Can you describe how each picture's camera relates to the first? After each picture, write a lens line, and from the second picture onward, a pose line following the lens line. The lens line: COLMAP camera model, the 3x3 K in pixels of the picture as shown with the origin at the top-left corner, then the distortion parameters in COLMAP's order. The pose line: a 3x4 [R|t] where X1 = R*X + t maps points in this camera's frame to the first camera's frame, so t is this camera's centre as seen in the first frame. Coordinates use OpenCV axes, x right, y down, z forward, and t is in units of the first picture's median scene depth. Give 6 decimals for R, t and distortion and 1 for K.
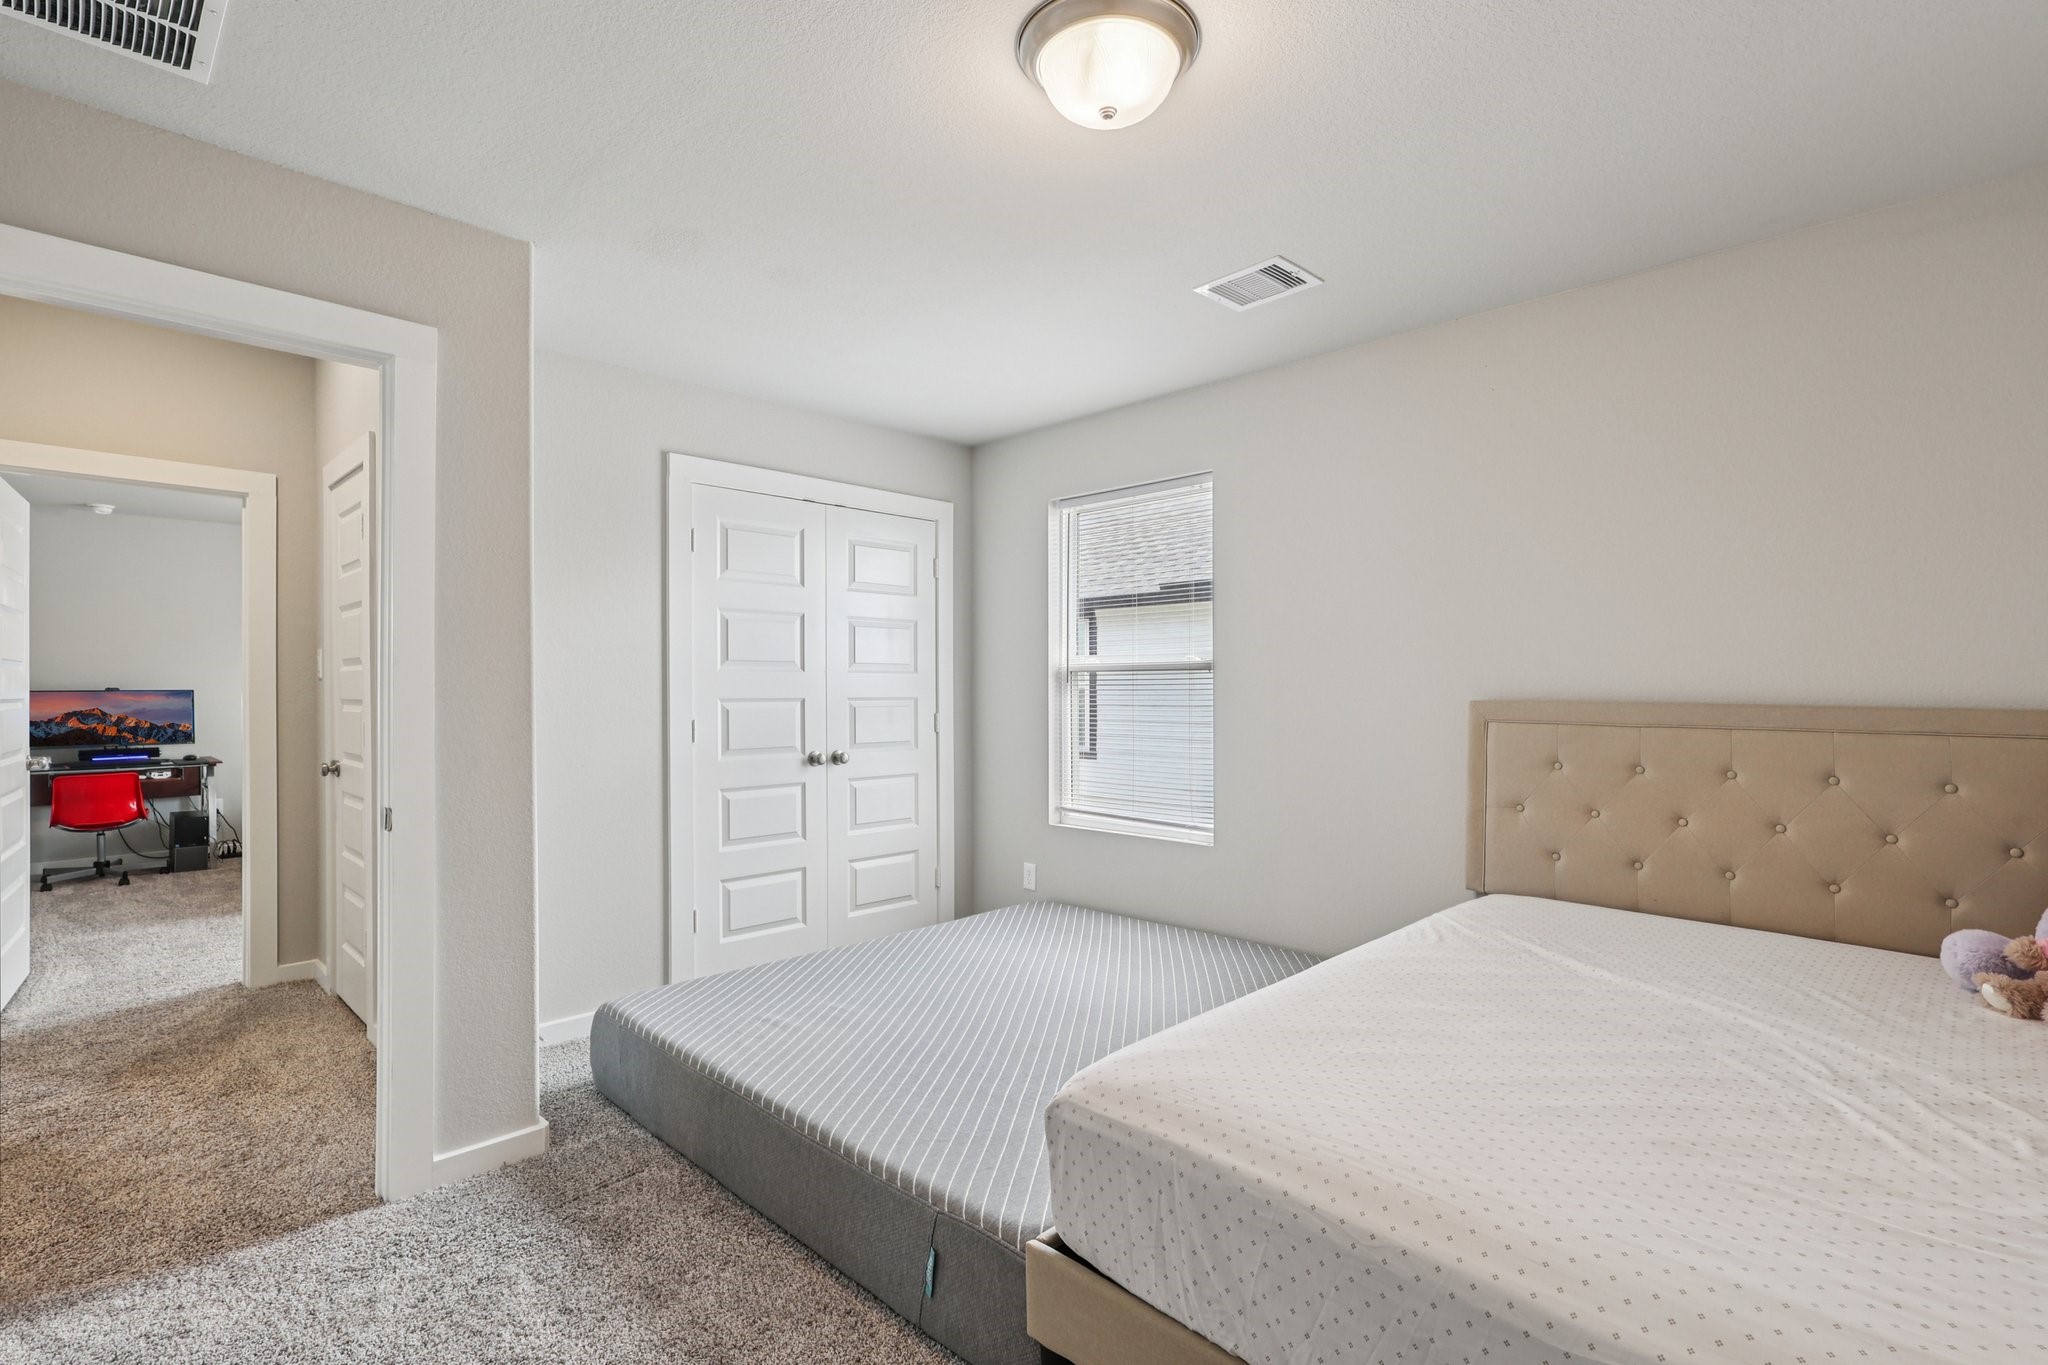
lens RADIAL K [[909.0, 0, 1024.0], [0, 909.0, 682.5], [0, 0, 1]] dist [0.000529, -0.010567]
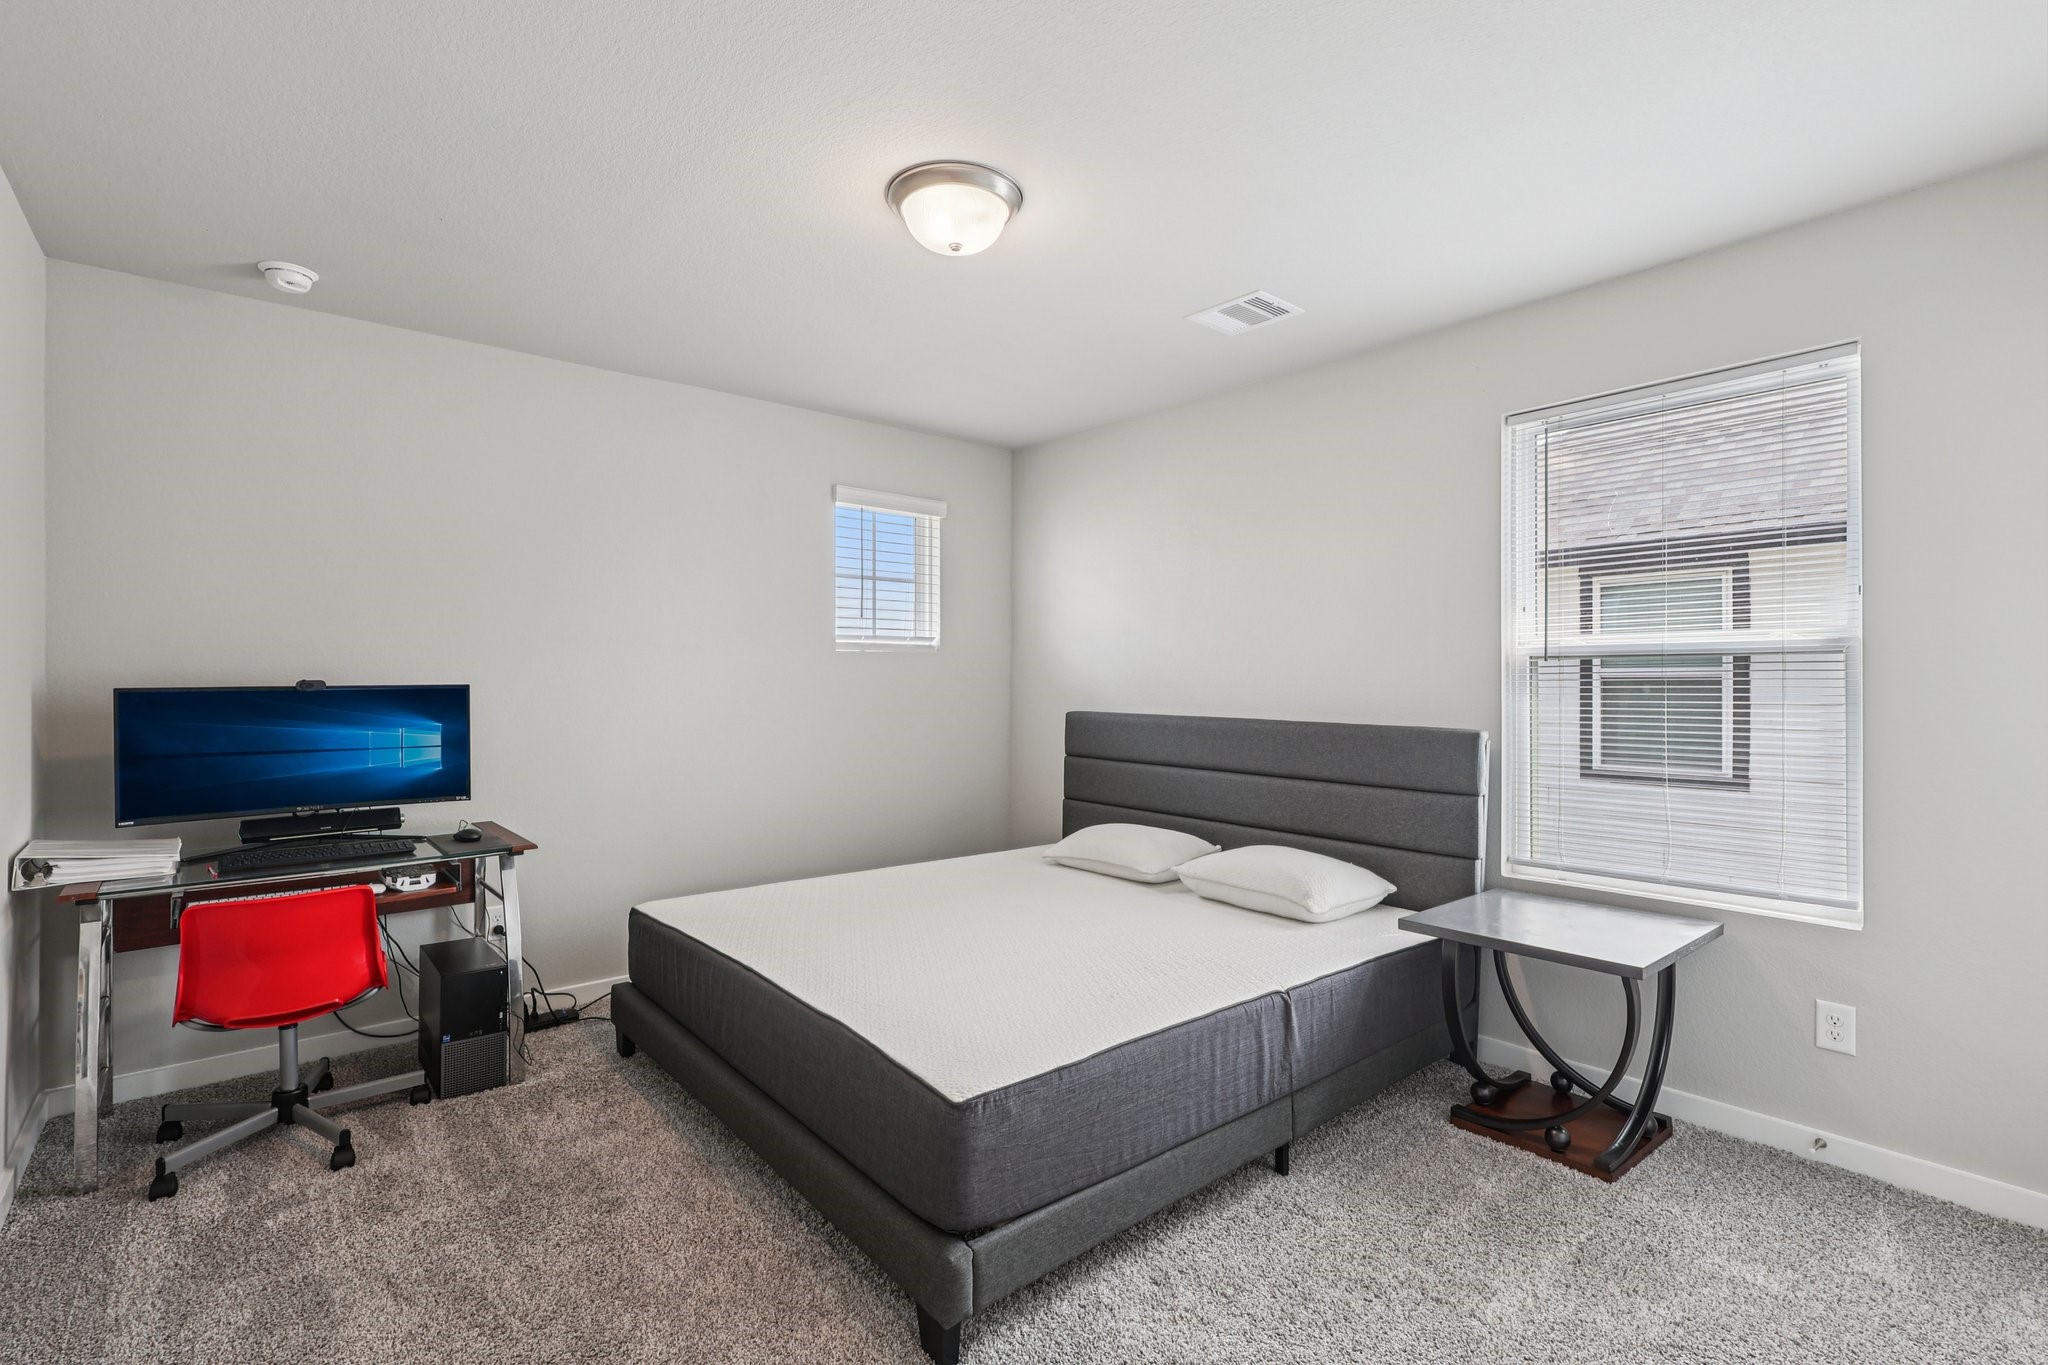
lens RADIAL K [[951.2, 0, 1022.1], [0, 951.2, 679.7], [0, 0, 1]] dist [0.001296, 0.000102]
pose [[0.991106, -0.005774, -0.132948, -0.569321], [0.005693, 0.999983, -0.000990, 0.006233], [0.132951, 0.000225, 0.991123, 0.548250]]
